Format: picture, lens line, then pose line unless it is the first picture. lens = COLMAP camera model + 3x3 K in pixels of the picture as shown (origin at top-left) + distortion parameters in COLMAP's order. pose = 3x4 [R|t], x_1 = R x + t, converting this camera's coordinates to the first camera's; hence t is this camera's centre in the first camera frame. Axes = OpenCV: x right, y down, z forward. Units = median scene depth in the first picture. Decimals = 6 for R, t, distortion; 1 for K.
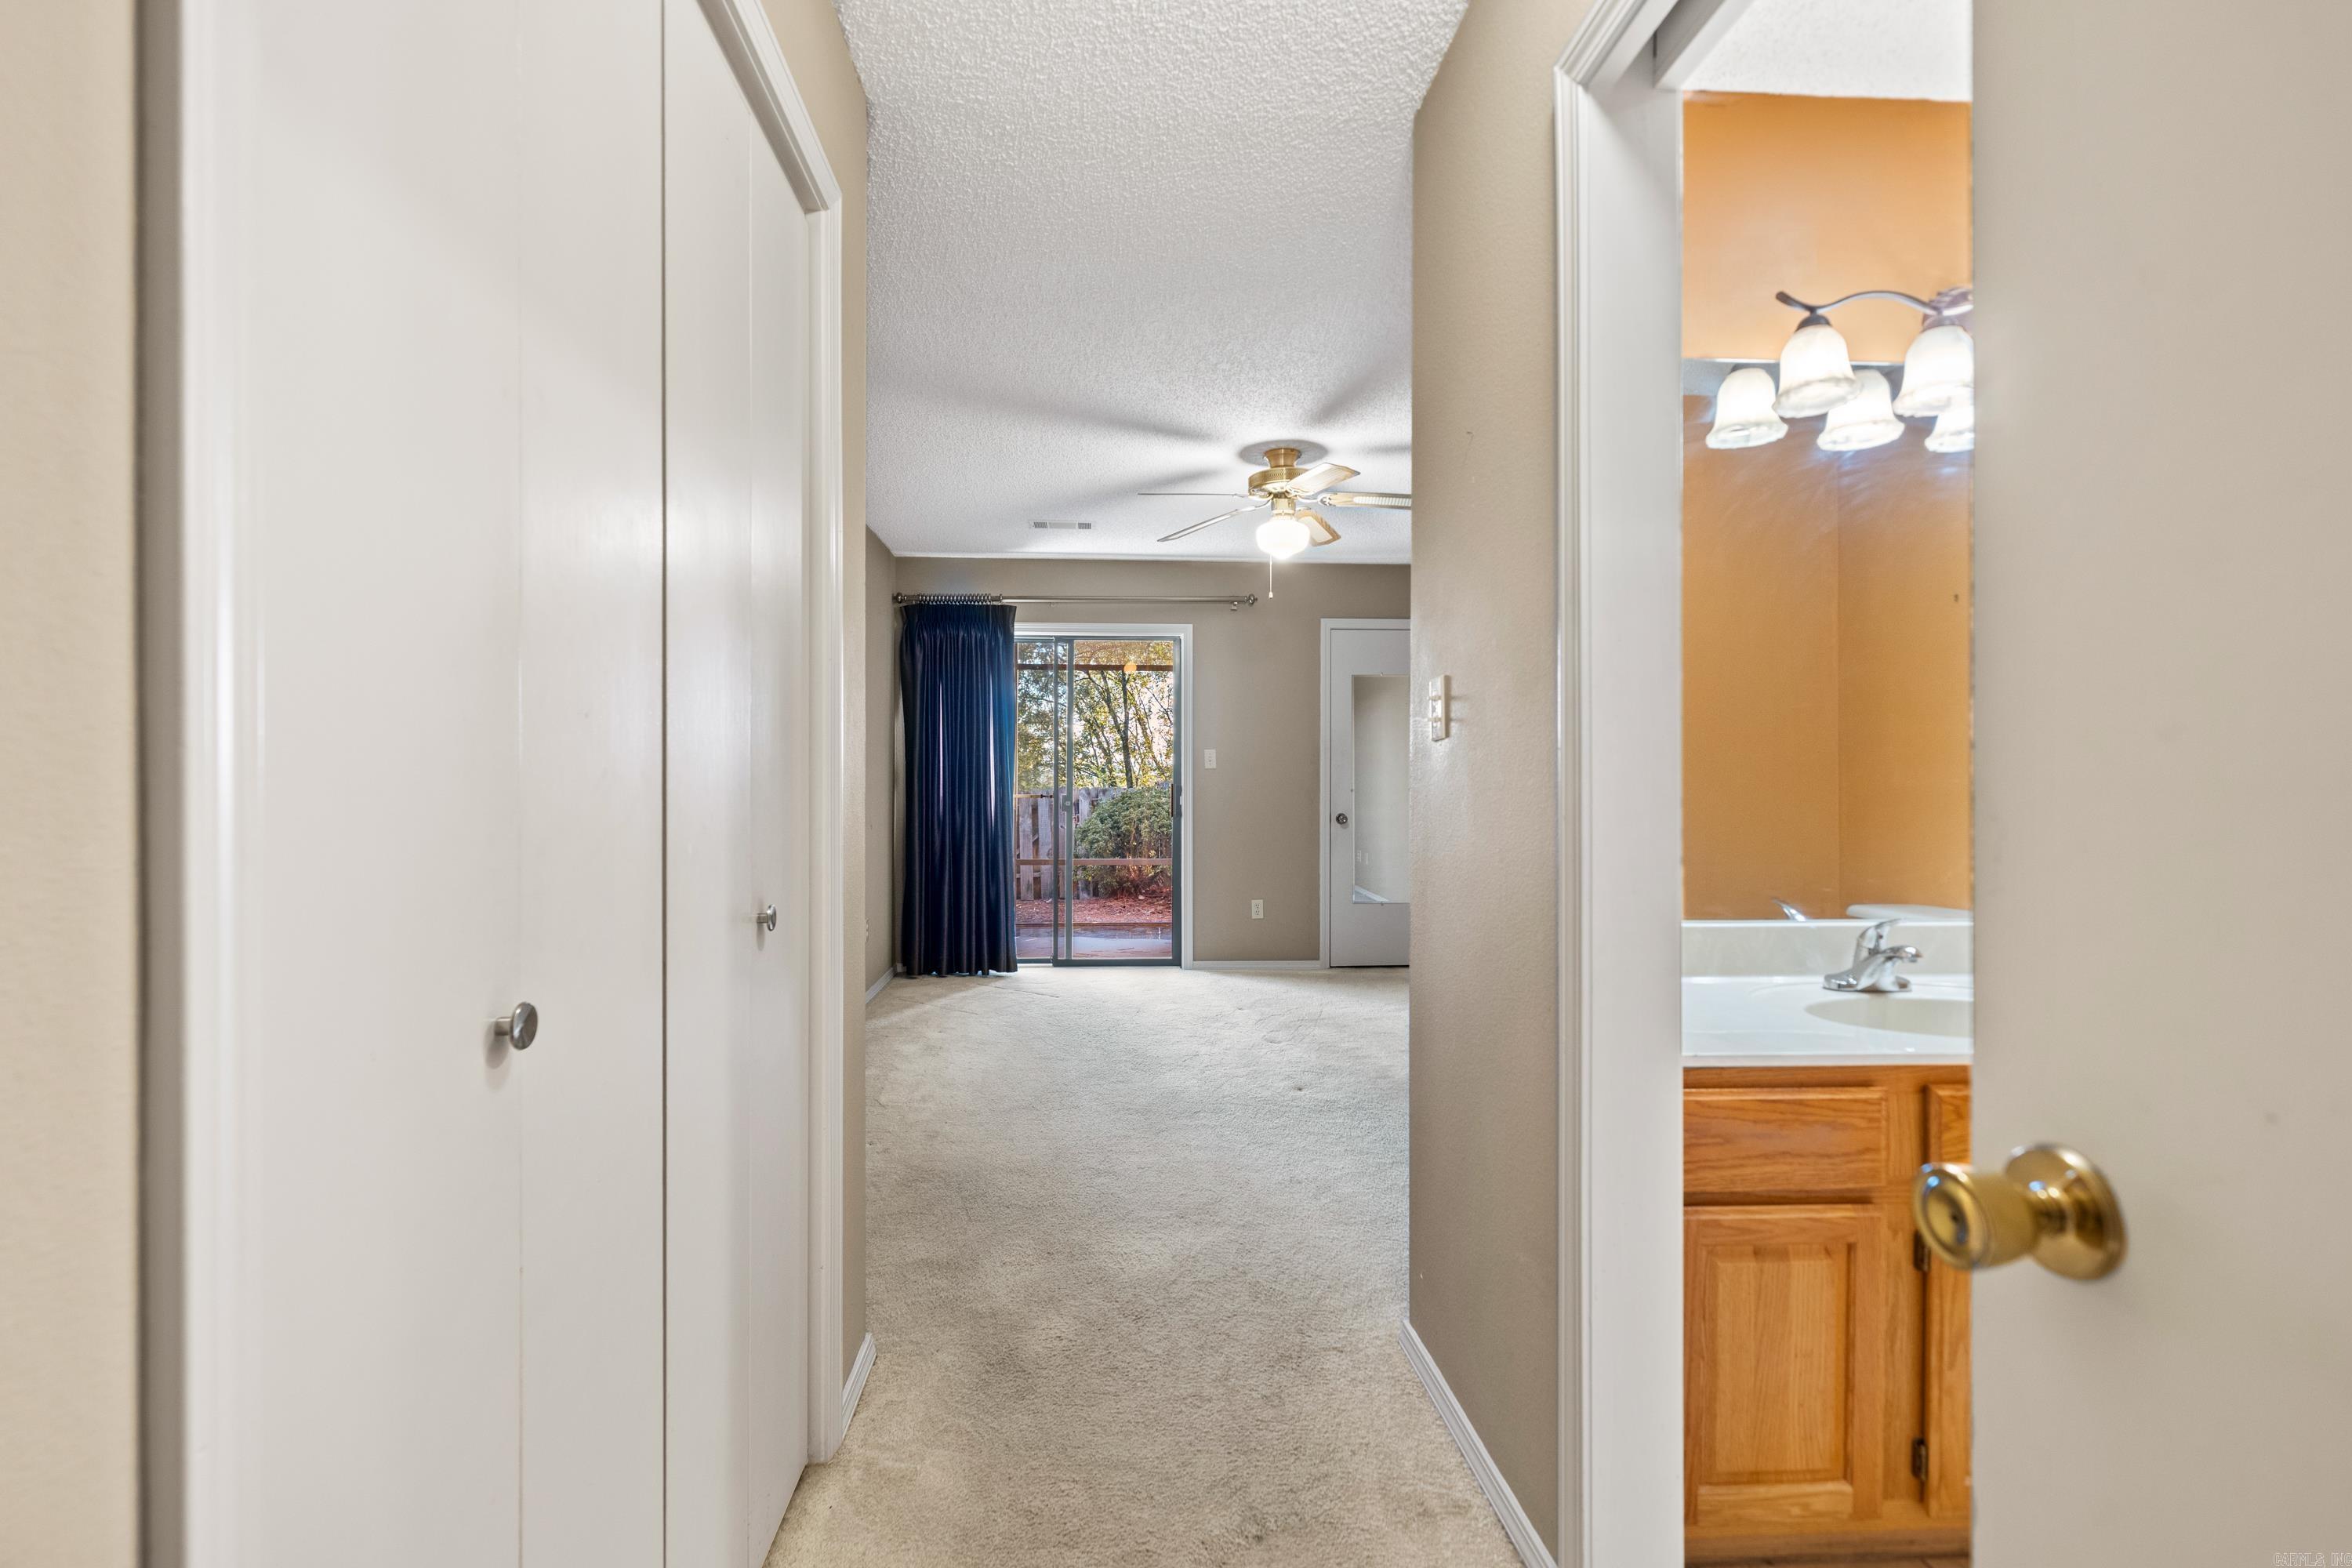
lens RADIAL K [[1057.0, 0, 1171.5], [0, 1057.0, 794.4], [0, 0, 1]] dist [0.003896, 0.001226]
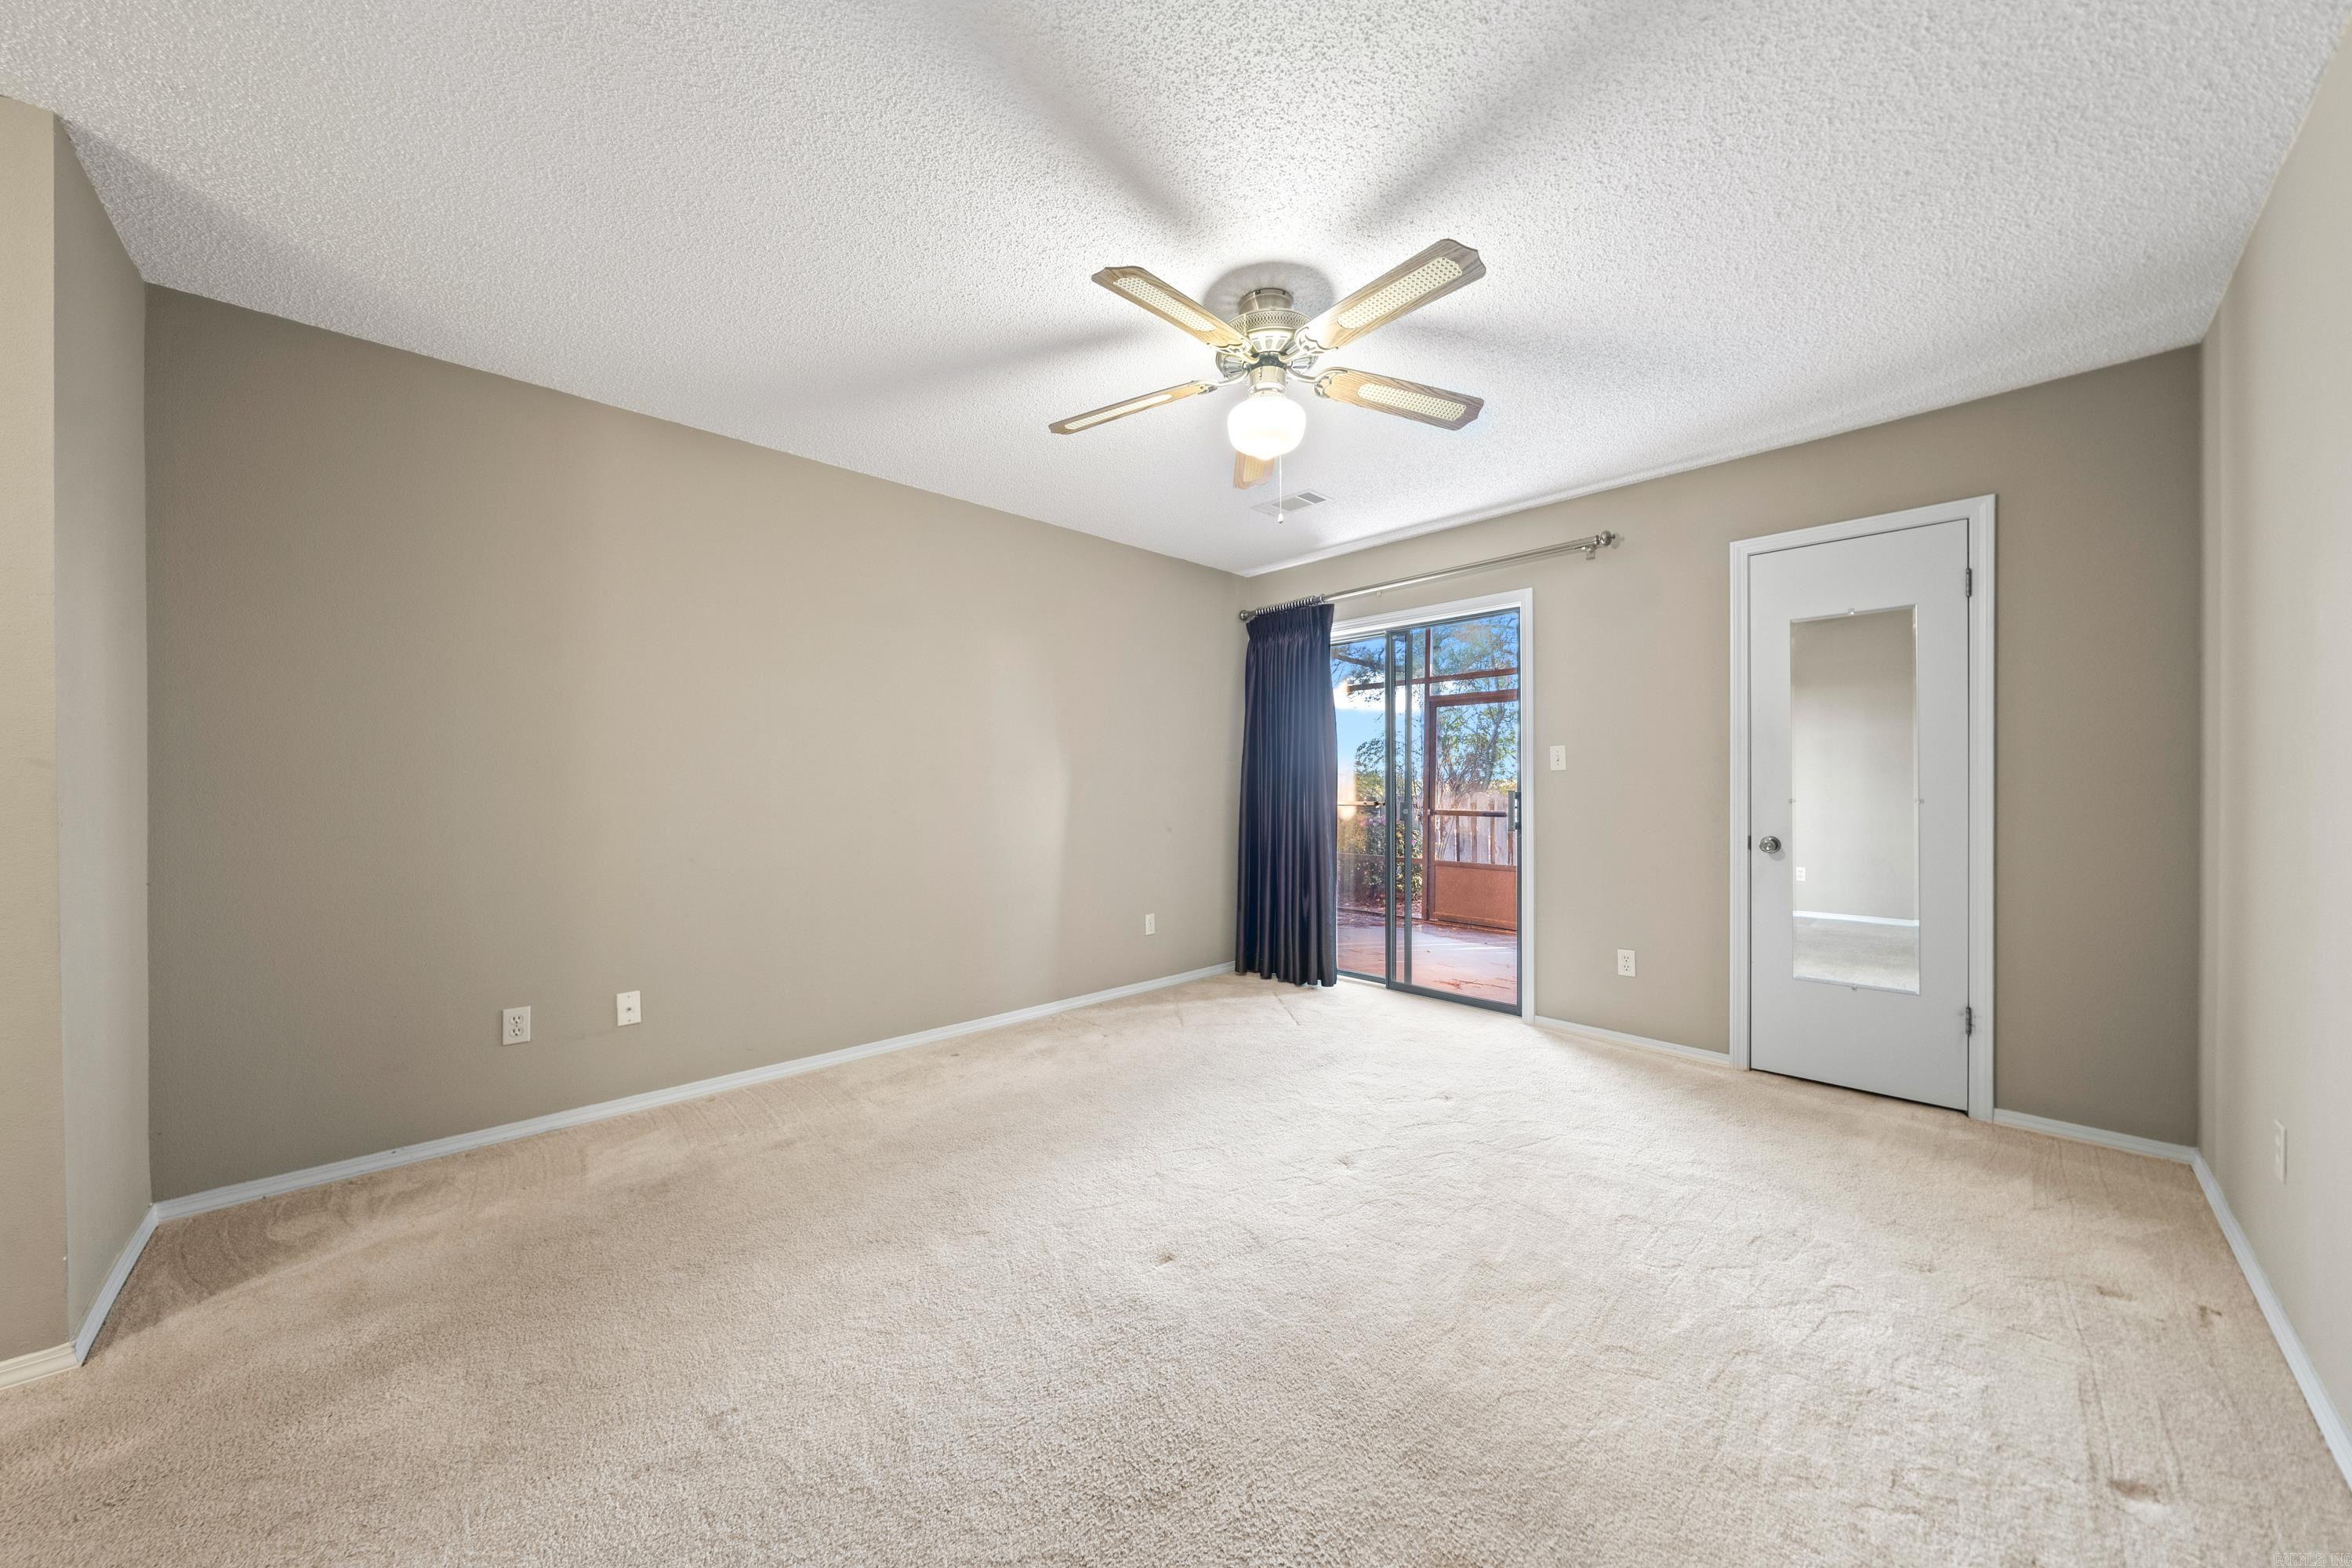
lens RADIAL K [[811.1, 0, 1187.0], [0, 811.1, 792.2], [0, 0, 1]] dist [-0.003059, 0.000046]
pose [[0.645578, 0.005089, -0.763678, 0.323751], [-0.004479, 0.999986, 0.002878, -0.009535], [0.763681, 0.001563, 0.645591, 0.425388]]
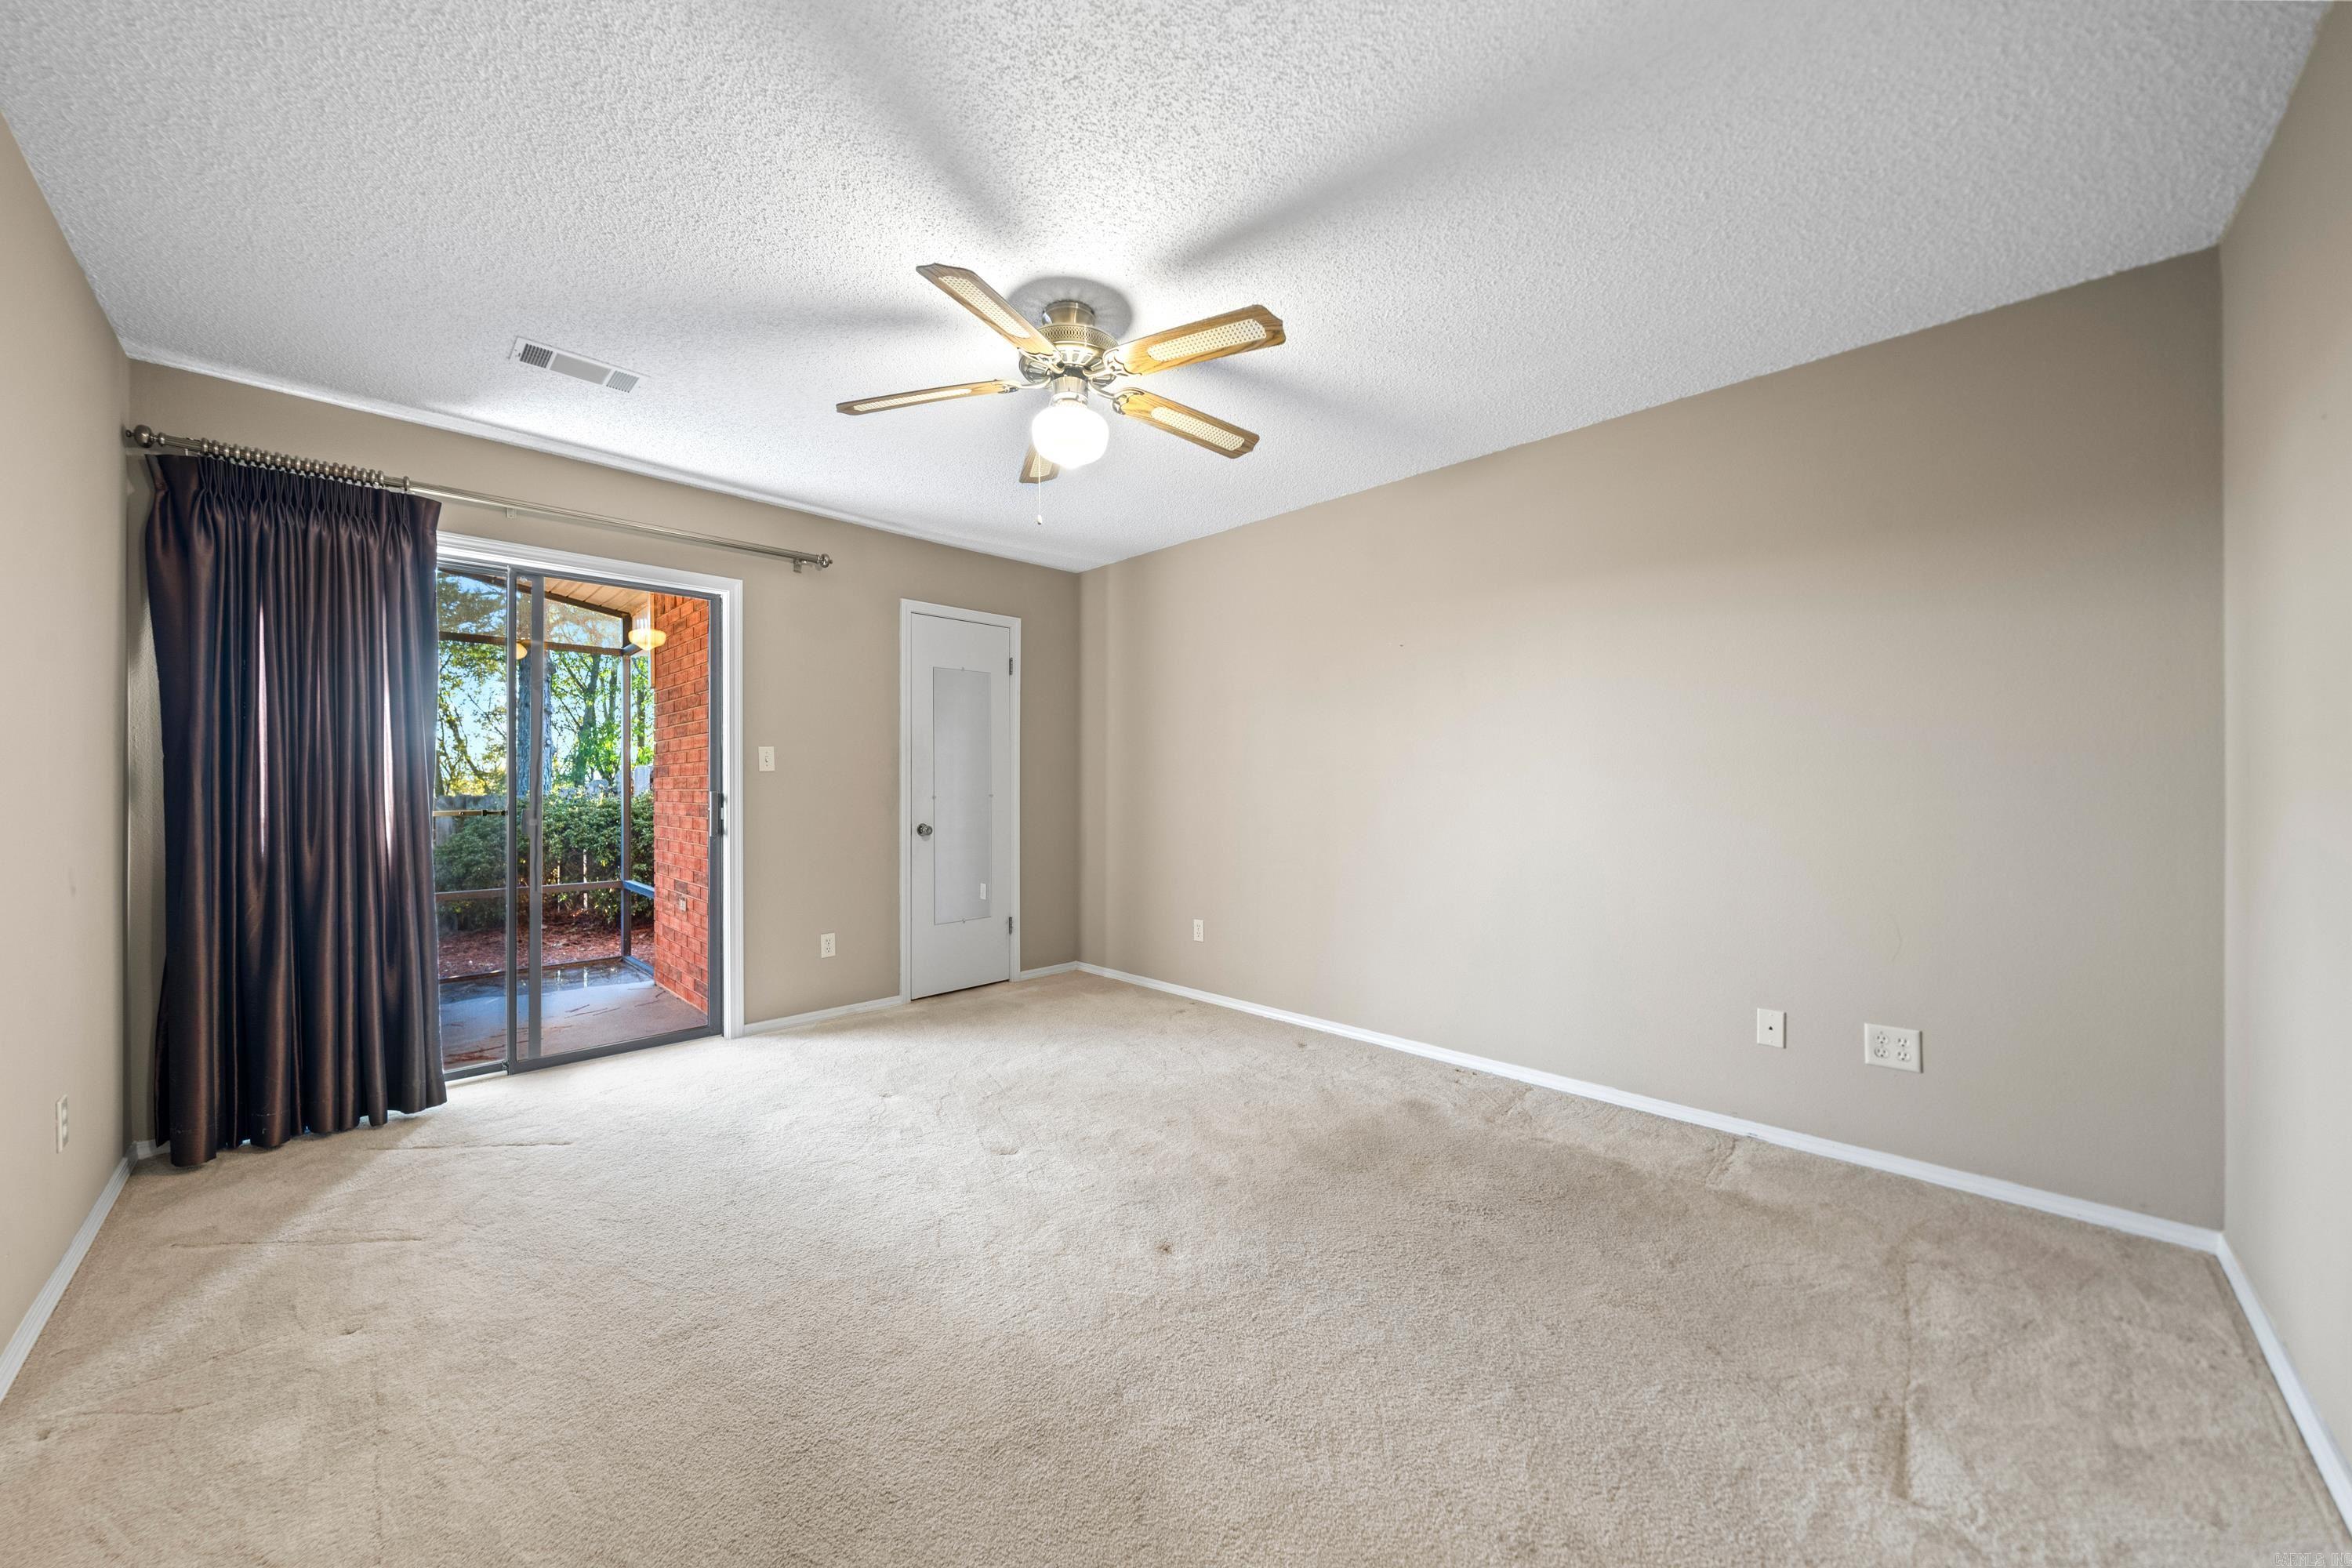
lens RADIAL K [[811.1, 0, 1147.8], [0, 811.1, 787.4], [0, 0, 1]] dist [-0.003059, 0.000046]
pose [[0.764752, -0.003727, 0.644314, -0.136313], [0.006660, 0.999976, -0.002120, -0.009971], [-0.644291, 0.005912, 0.764758, 0.381179]]
